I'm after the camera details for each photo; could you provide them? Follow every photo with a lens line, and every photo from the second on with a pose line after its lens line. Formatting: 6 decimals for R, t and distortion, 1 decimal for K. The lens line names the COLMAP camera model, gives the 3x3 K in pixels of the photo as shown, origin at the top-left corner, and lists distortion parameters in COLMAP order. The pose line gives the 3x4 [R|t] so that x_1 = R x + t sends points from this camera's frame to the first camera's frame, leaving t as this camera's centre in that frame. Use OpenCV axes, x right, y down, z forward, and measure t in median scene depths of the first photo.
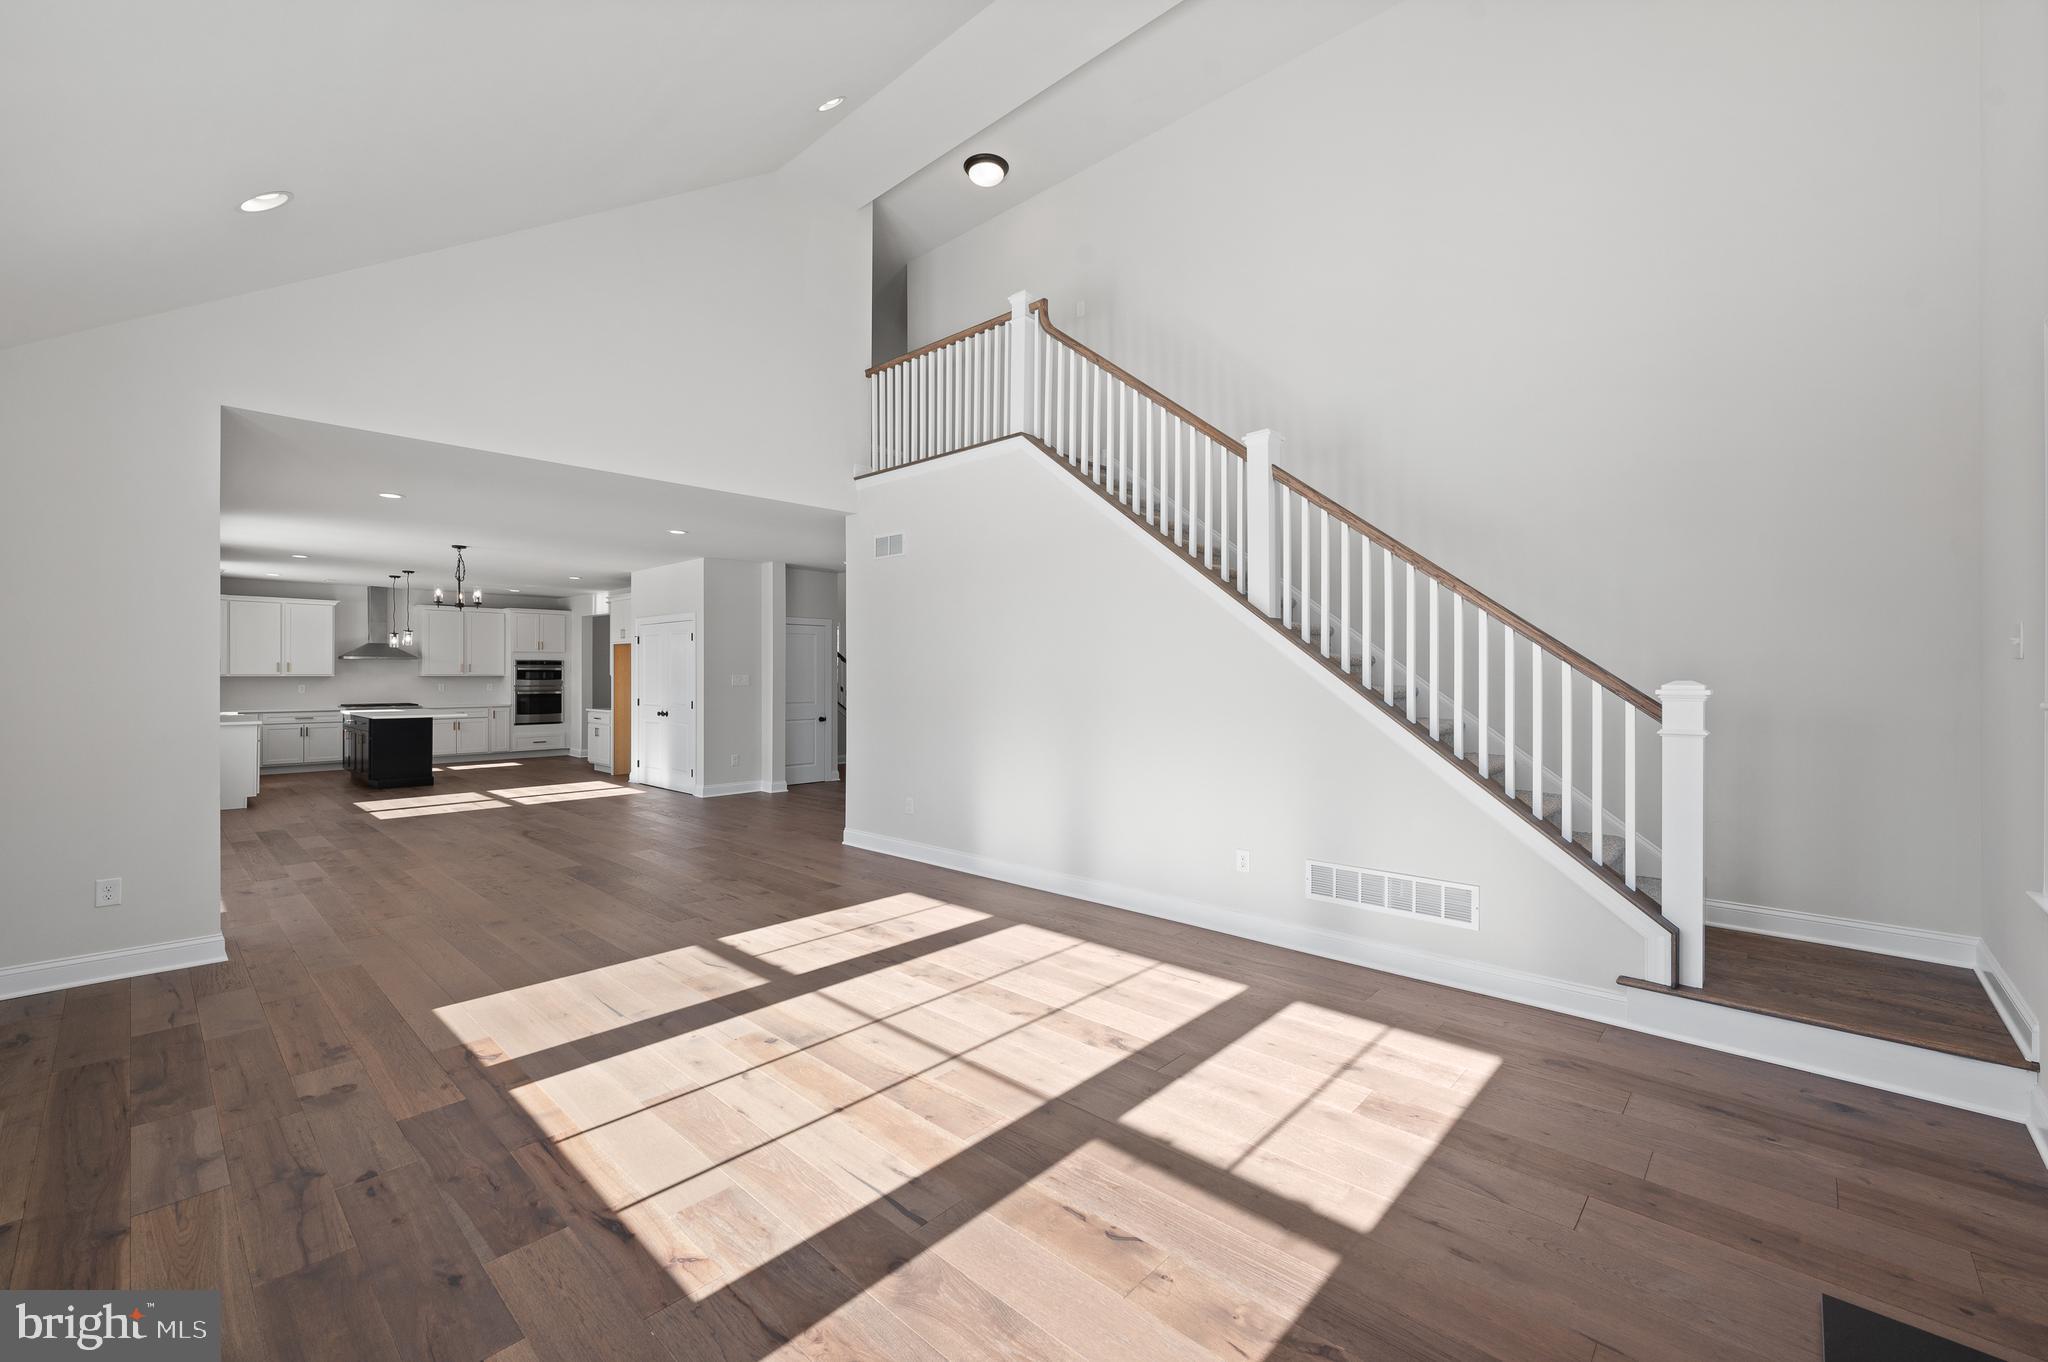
lens RADIAL K [[826.0, 0, 1034.4], [0, 826.0, 680.3], [0, 0, 1]] dist [-0.001355, 0.000329]
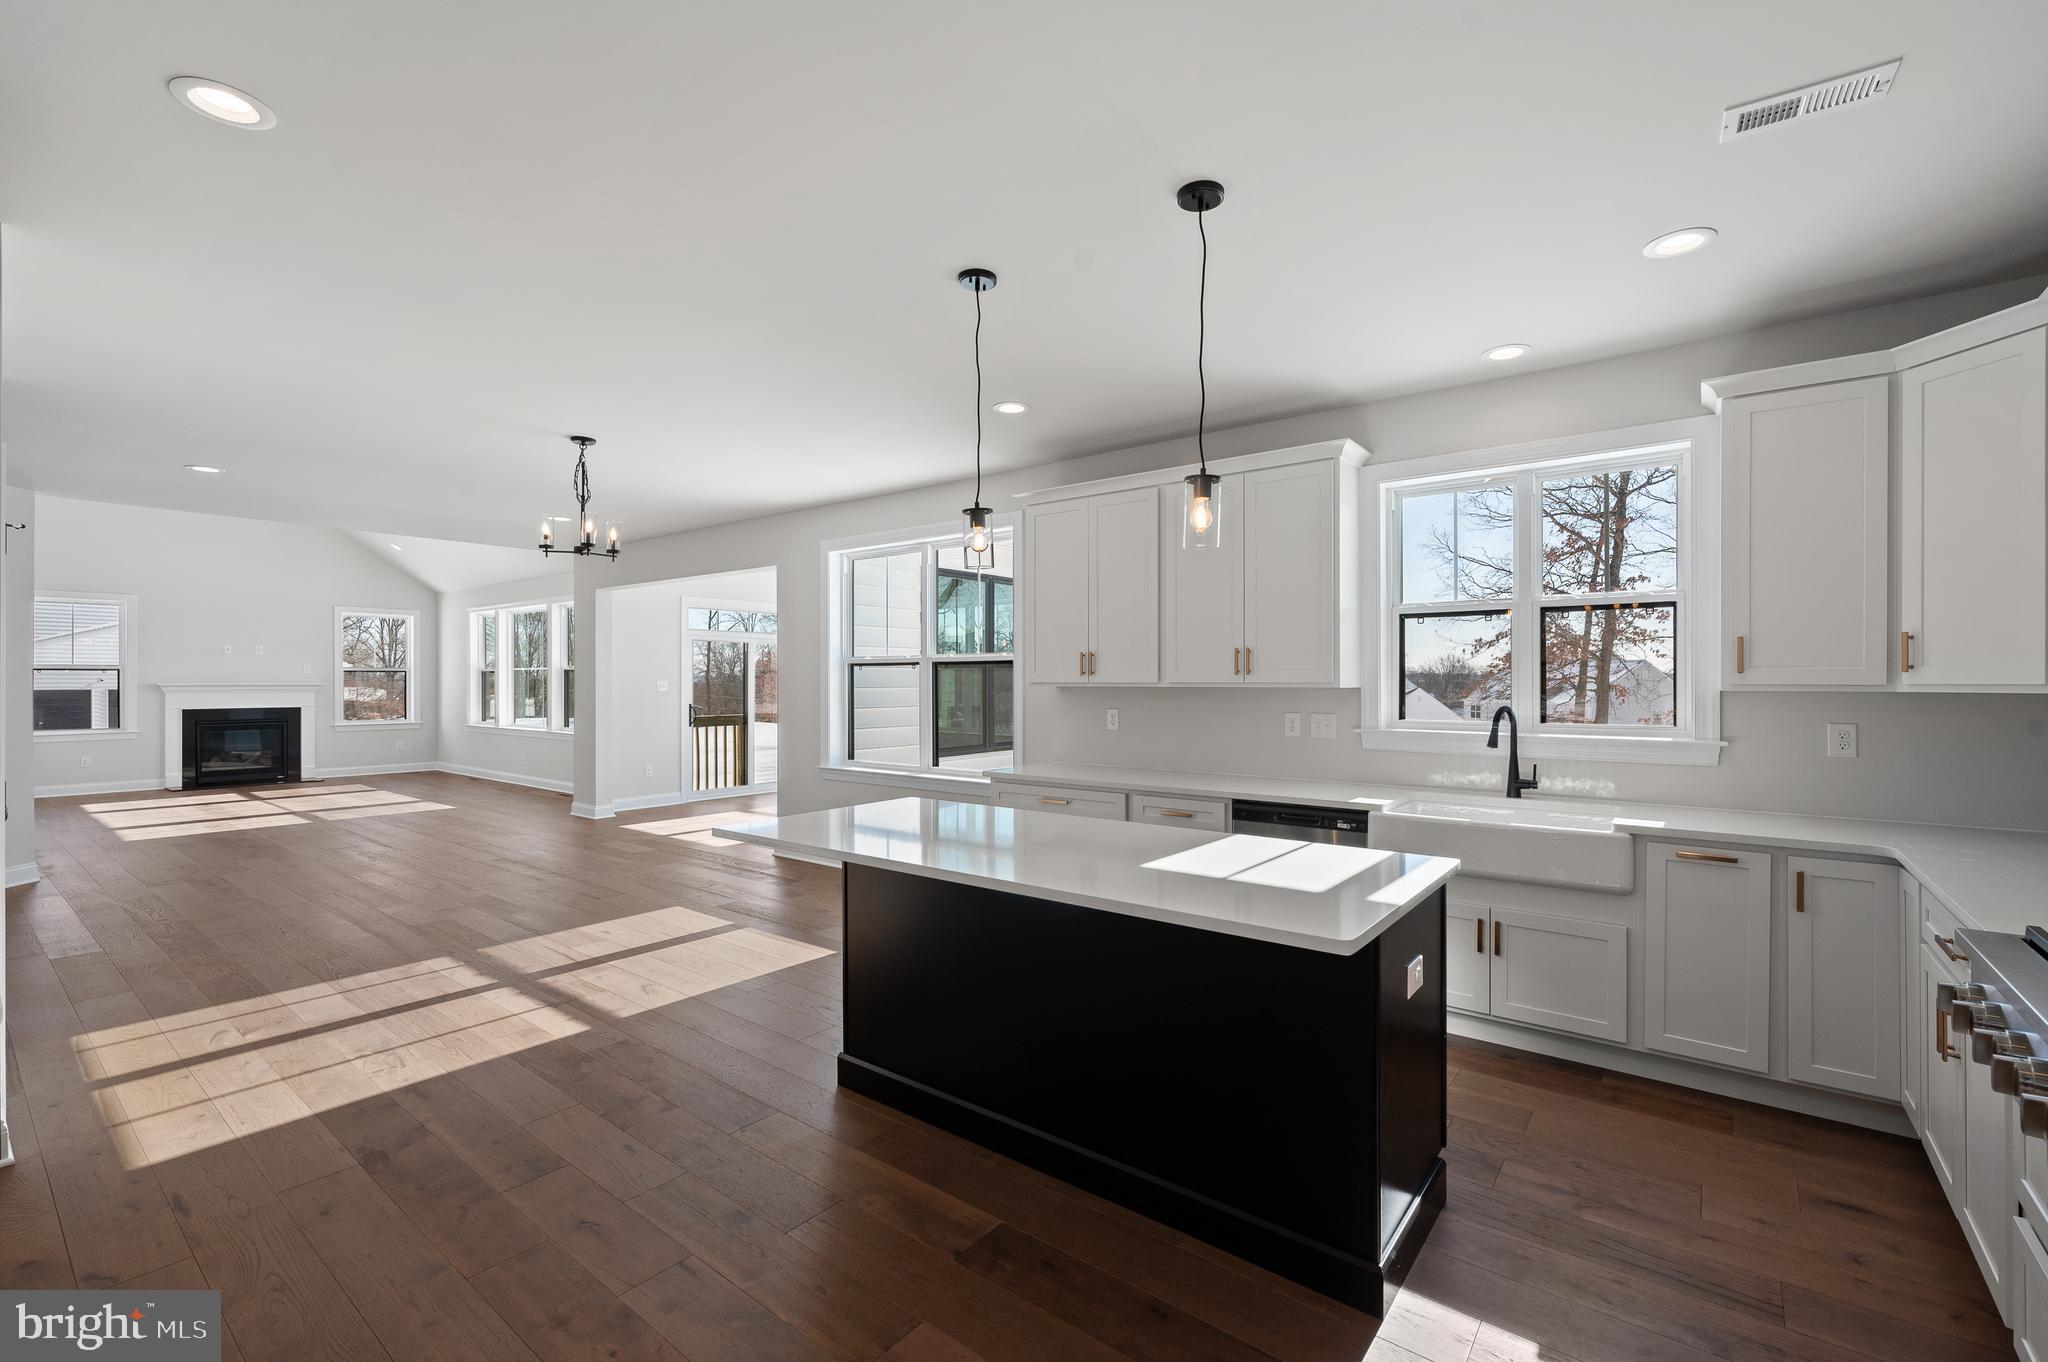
lens RADIAL K [[877.8, 0, 1034.8], [0, 877.8, 682.2], [0, 0, 1]] dist [-0.000315, 0.000009]
pose [[-0.996522, -0.003062, -0.083279, -0.650520], [-0.003864, 0.999948, 0.009471, -0.008529], [0.083246, 0.009760, -0.996481, 1.097165]]
